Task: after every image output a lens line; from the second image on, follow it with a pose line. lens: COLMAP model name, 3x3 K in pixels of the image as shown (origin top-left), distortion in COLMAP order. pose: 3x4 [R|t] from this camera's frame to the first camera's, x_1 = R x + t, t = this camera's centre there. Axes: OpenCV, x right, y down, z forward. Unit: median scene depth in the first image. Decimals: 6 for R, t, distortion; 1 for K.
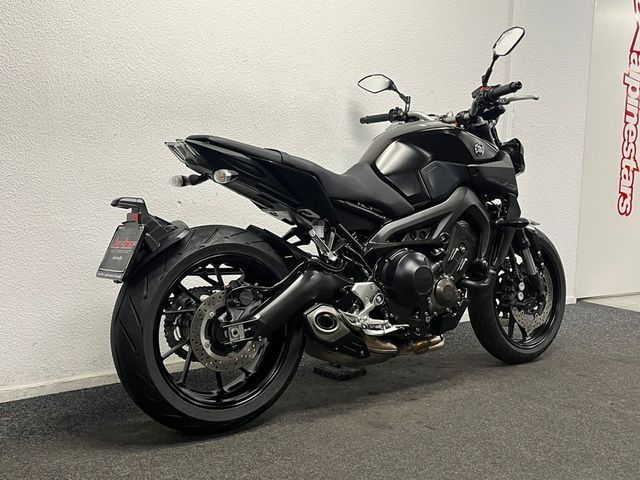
lens RADIAL K [[710.0, 0, 316.8], [0, 710.0, 239.6], [0, 0, 1]] dist [0.021770, 0.000000]
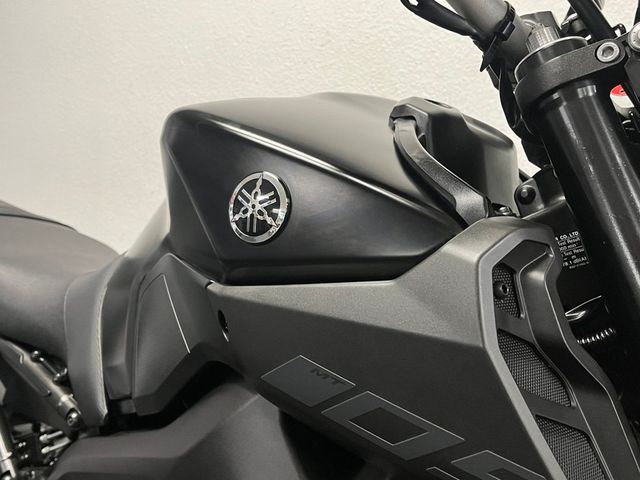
lens RADIAL K [[669.1, 0, 317.7], [0, 669.1, 241.0], [0, 0, 1]] dist [-0.015382, 0.000000]
pose [[0.286573, 0.034429, -0.957440, 0.413164], [-0.145865, 0.989271, -0.008085, -0.122509], [0.946889, 0.141974, 0.288520, 1.001961]]
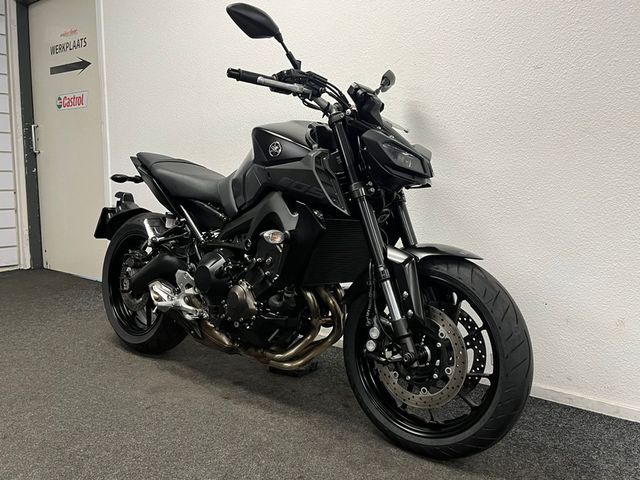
lens RADIAL K [[561.1, 0, 330.0], [0, 561.1, 234.5], [0, 0, 1]] dist [0.039866, -0.020562]
pose [[0.266471, 0.083419, -0.960226, 0.950716], [-0.108355, 0.992525, 0.056156, -0.071111], [0.957733, 0.089081, 0.273518, 0.918350]]
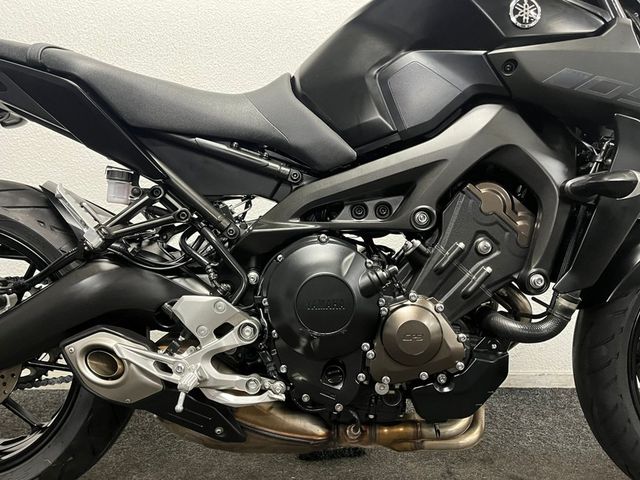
lens RADIAL K [[561.1, 0, 320.9], [0, 561.1, 241.2], [0, 0, 1]] dist [0.039866, -0.020562]
pose [[0.812845, 0.045779, -0.580678, 0.343371], [-0.048060, 0.998779, 0.011465, 0.012237], [0.580494, 0.018589, 0.814053, 0.683081]]
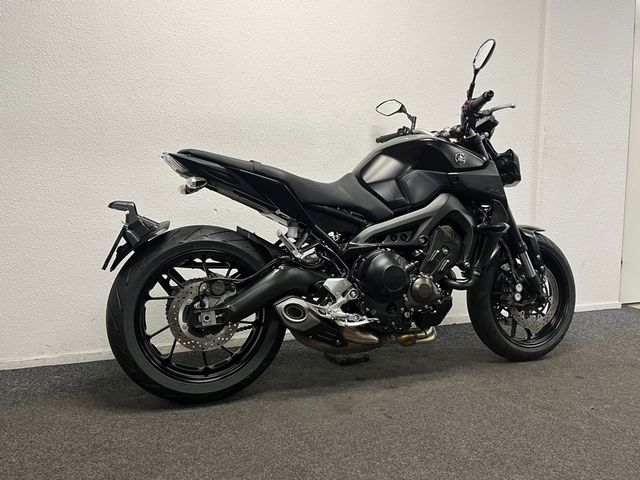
lens RADIAL K [[526.9, 0, 320.6], [0, 526.9, 242.0], [0, 0, 1]] dist [0.027519, -0.002326]
pose [[0.964499, 0.009940, -0.263900, 0.245640], [-0.014903, 0.999748, -0.016811, 0.016464], [0.263666, 0.020147, 0.964404, 0.184664]]
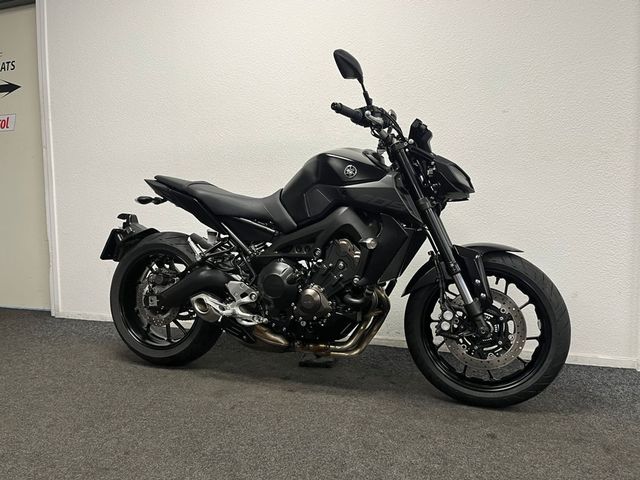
lens RADIAL K [[502.7, 0, 323.9], [0, 502.7, 235.6], [0, 0, 1]] dist [0.031572, -0.021092]
pose [[0.570565, 0.033827, -0.820555, 0.844292], [-0.070114, 0.997510, -0.007632, -0.024250], [0.818254, 0.061887, 0.571516, 0.572086]]
